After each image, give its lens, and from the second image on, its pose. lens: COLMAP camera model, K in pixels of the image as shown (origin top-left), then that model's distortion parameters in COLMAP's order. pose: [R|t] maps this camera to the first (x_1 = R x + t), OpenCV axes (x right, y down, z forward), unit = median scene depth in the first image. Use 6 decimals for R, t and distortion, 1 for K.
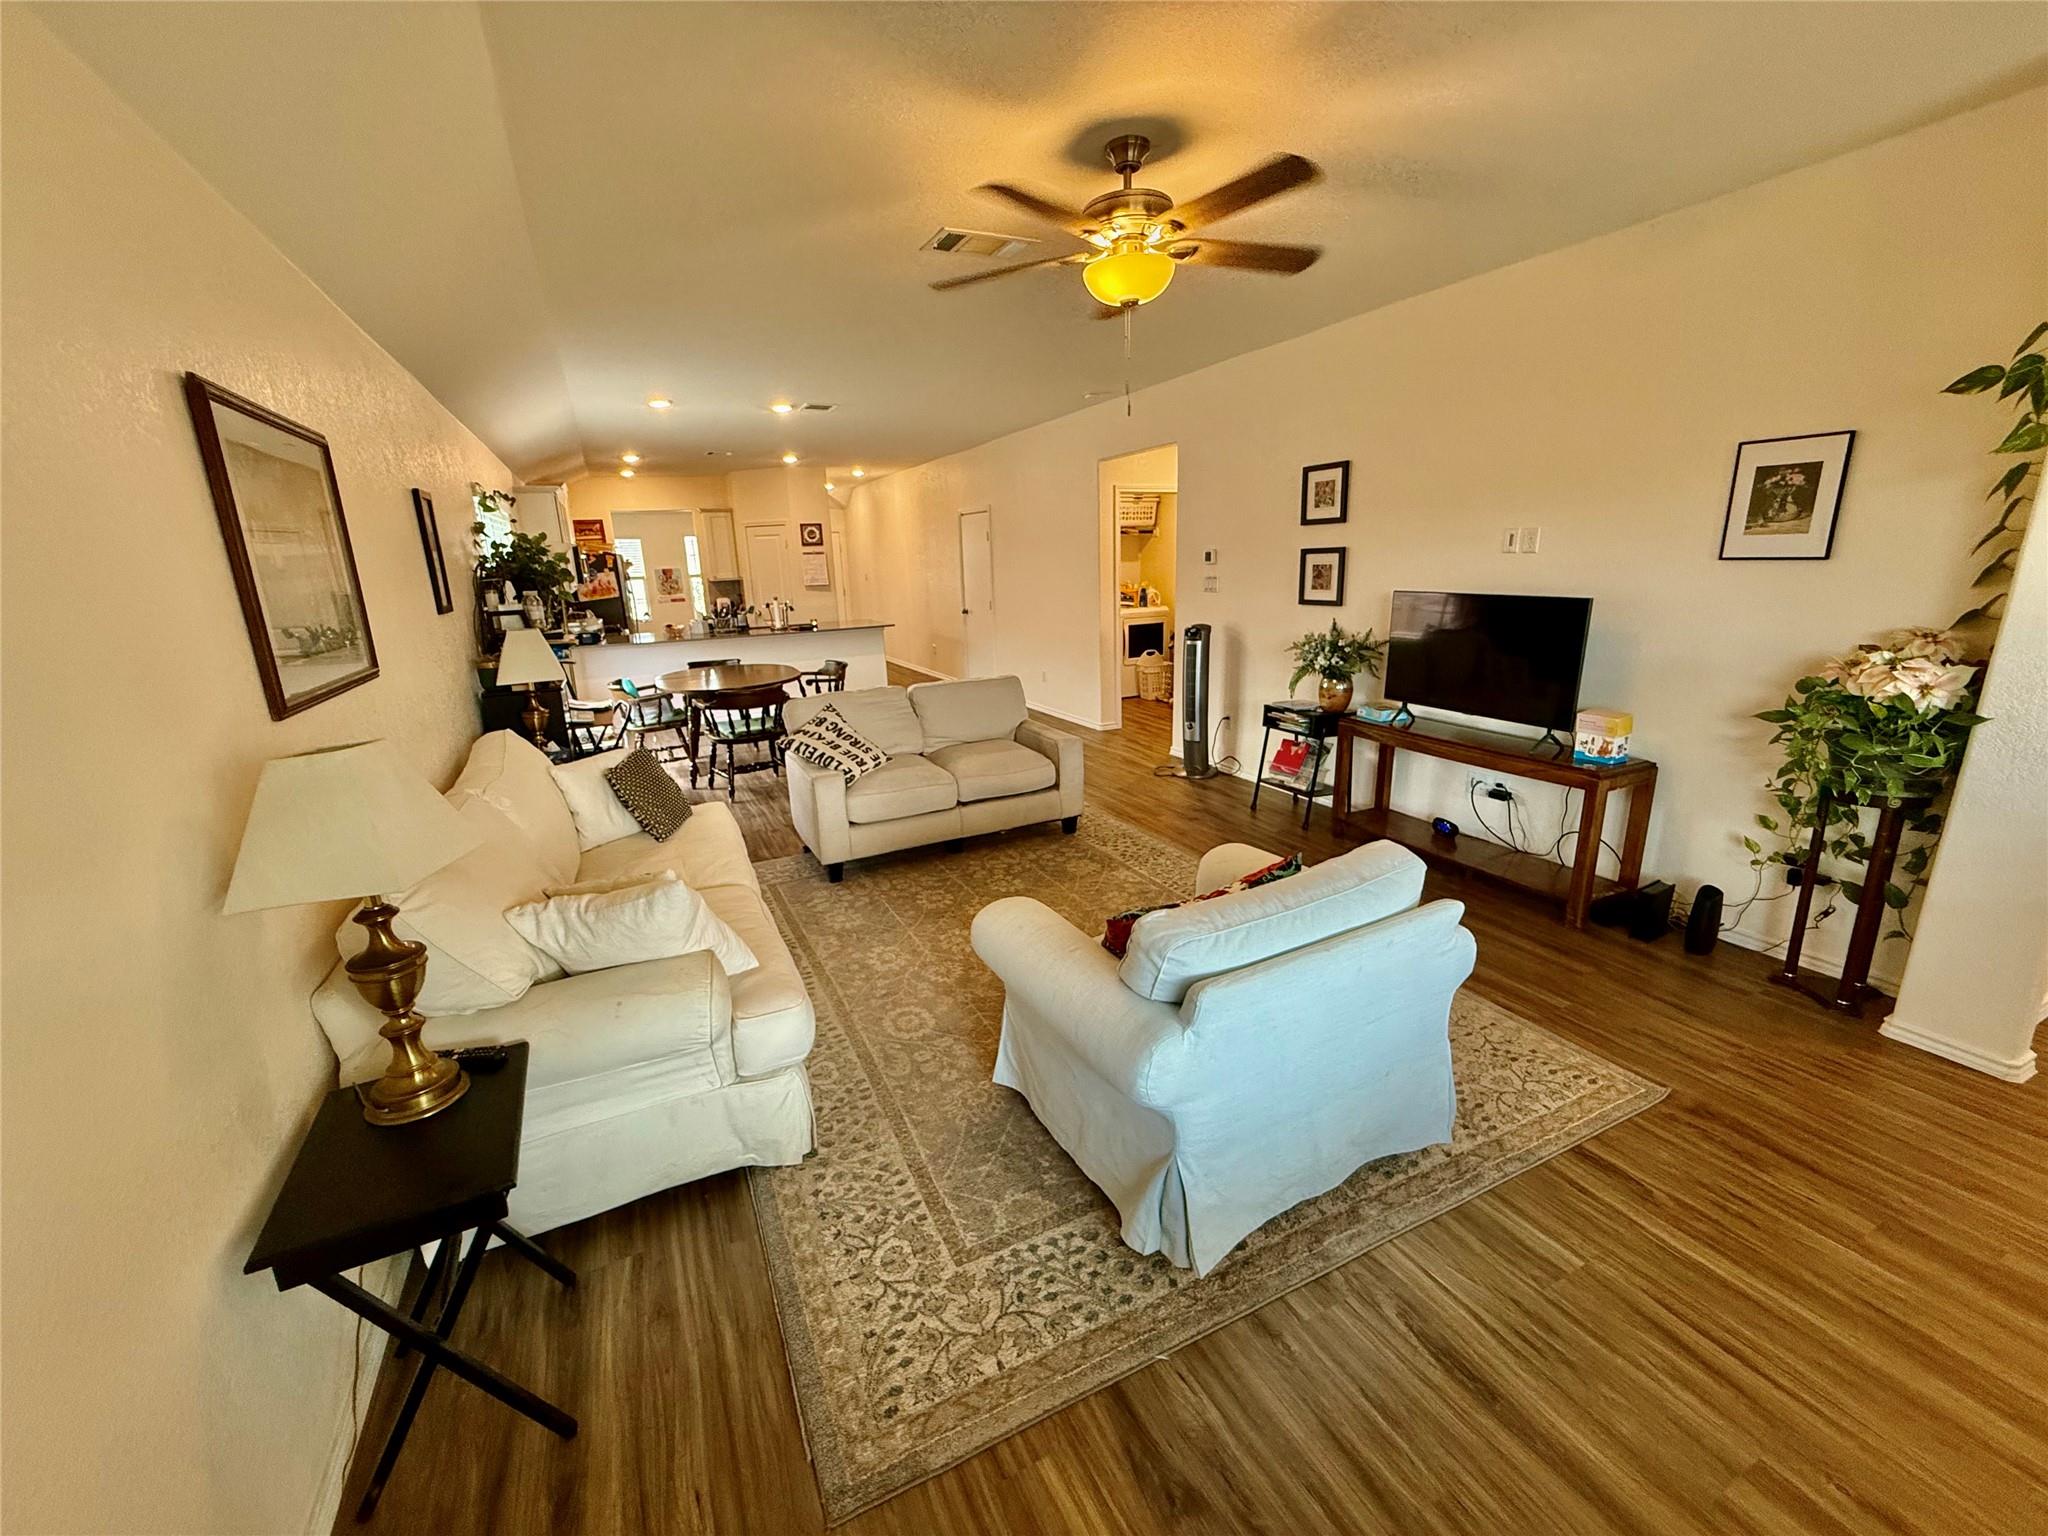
lens RADIAL K [[823.4, 0, 1023.4], [0, 823.4, 769.6], [0, 0, 1]] dist [0.000069, 0.000166]
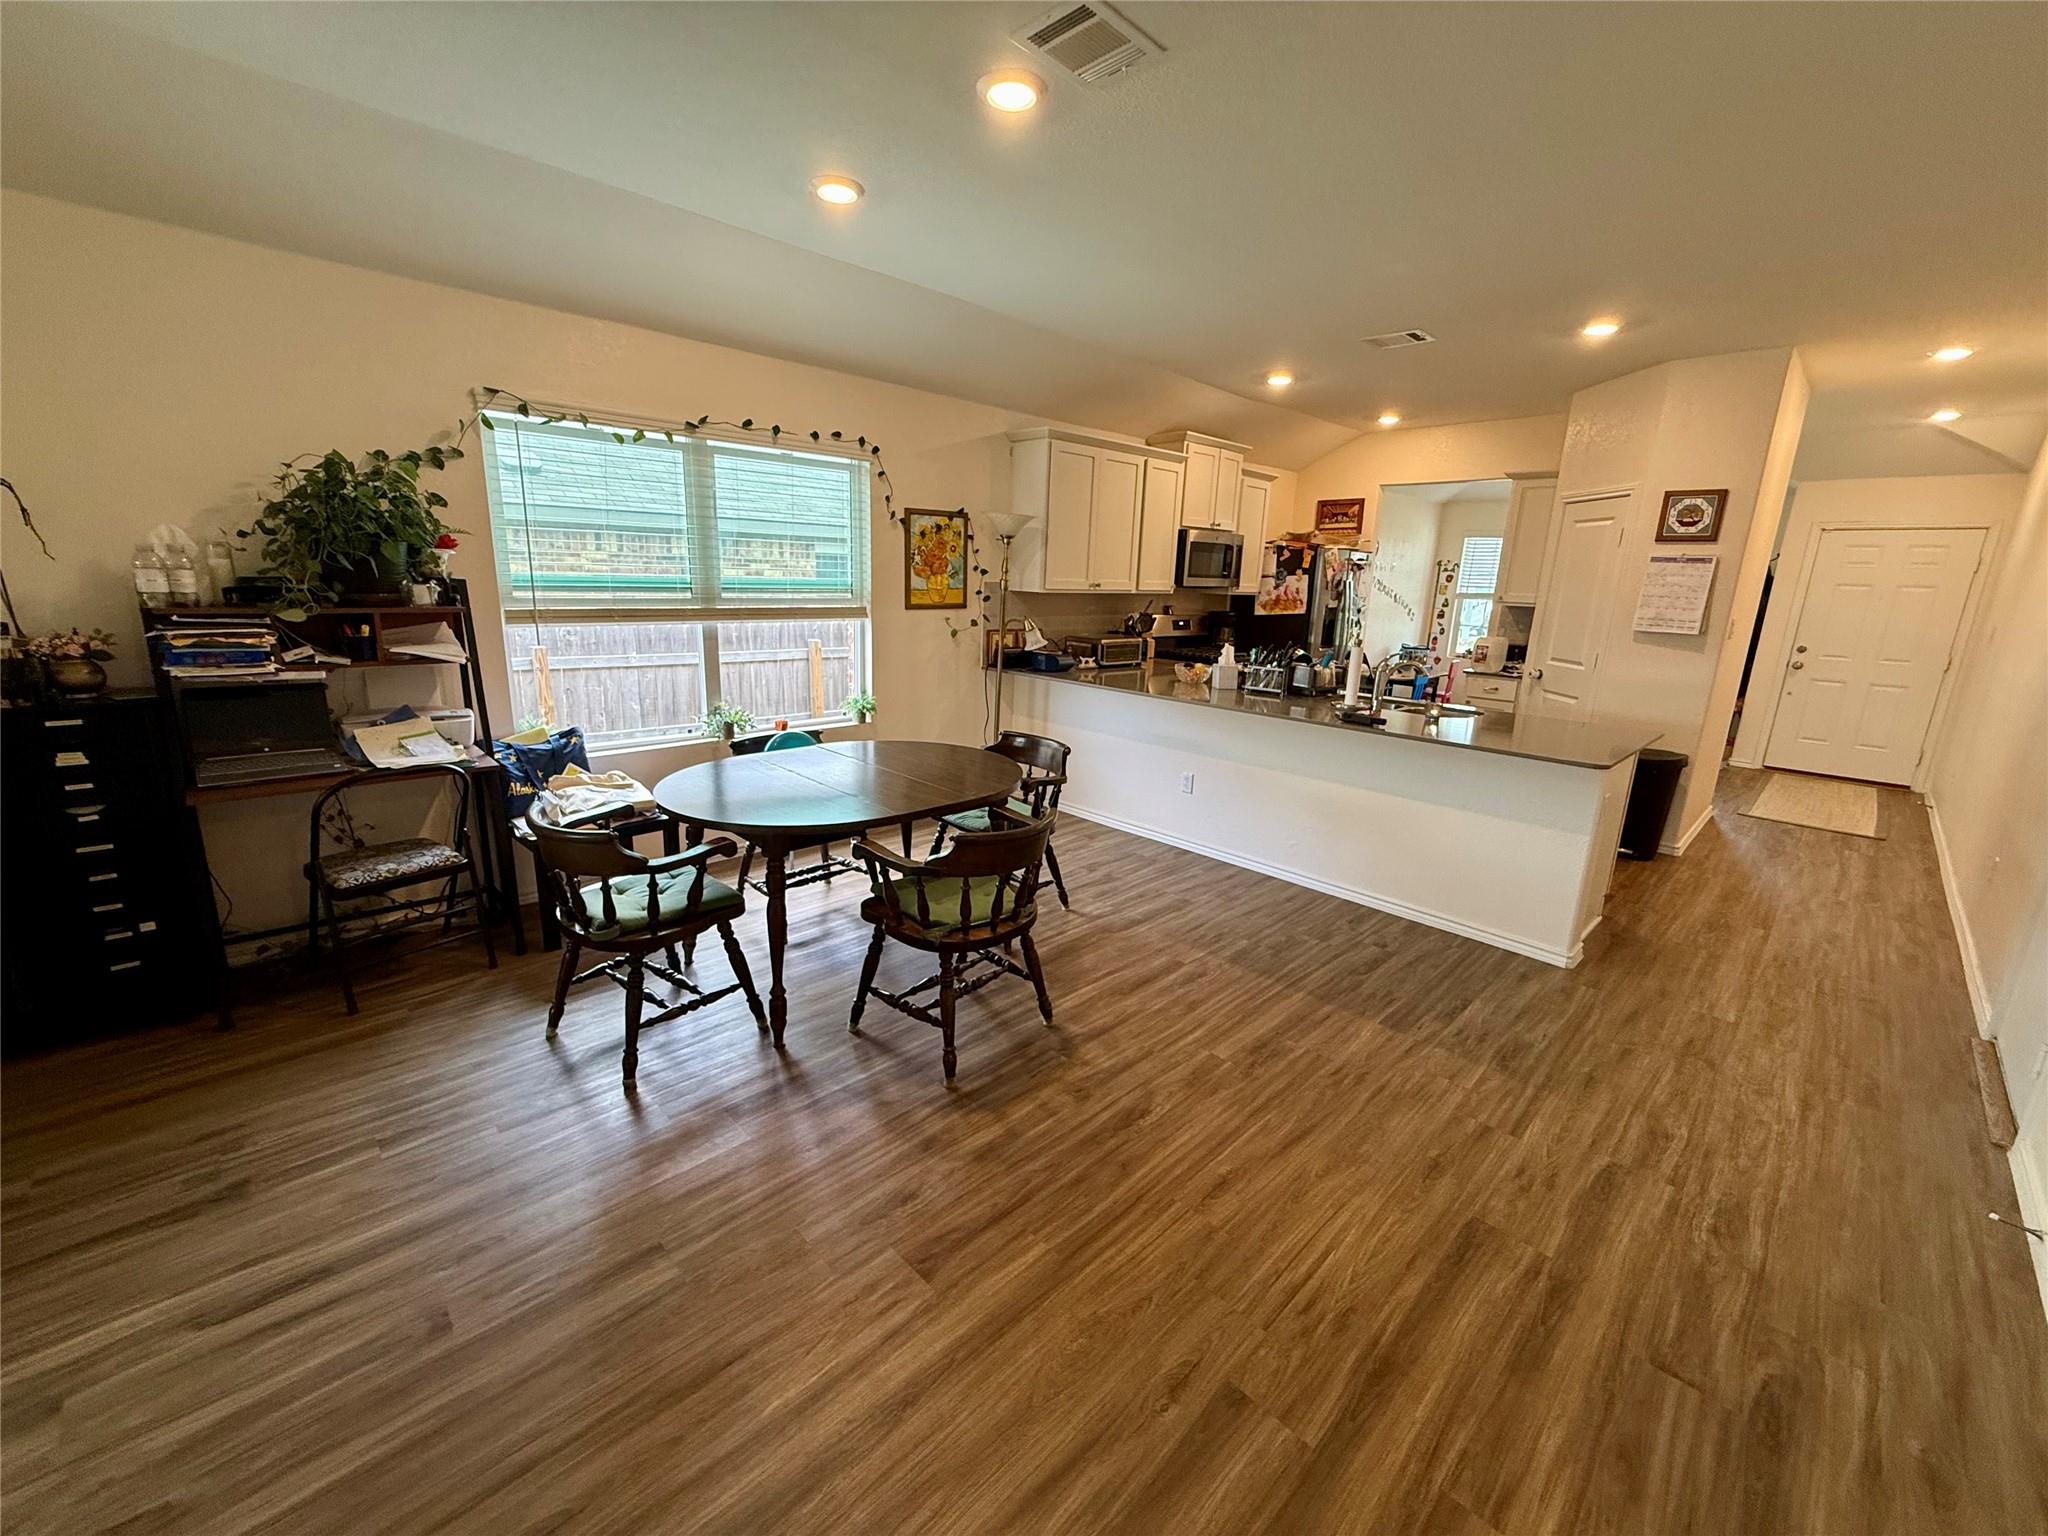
lens RADIAL K [[823.4, 0, 1021.3], [0, 823.4, 768.4], [0, 0, 1]] dist [0.000069, 0.000166]
pose [[0.313107, 0.264469, -0.912151, 0.063336], [-0.277579, 0.943990, 0.178418, -0.140303], [0.908248, 0.197330, 0.368981, 0.548127]]
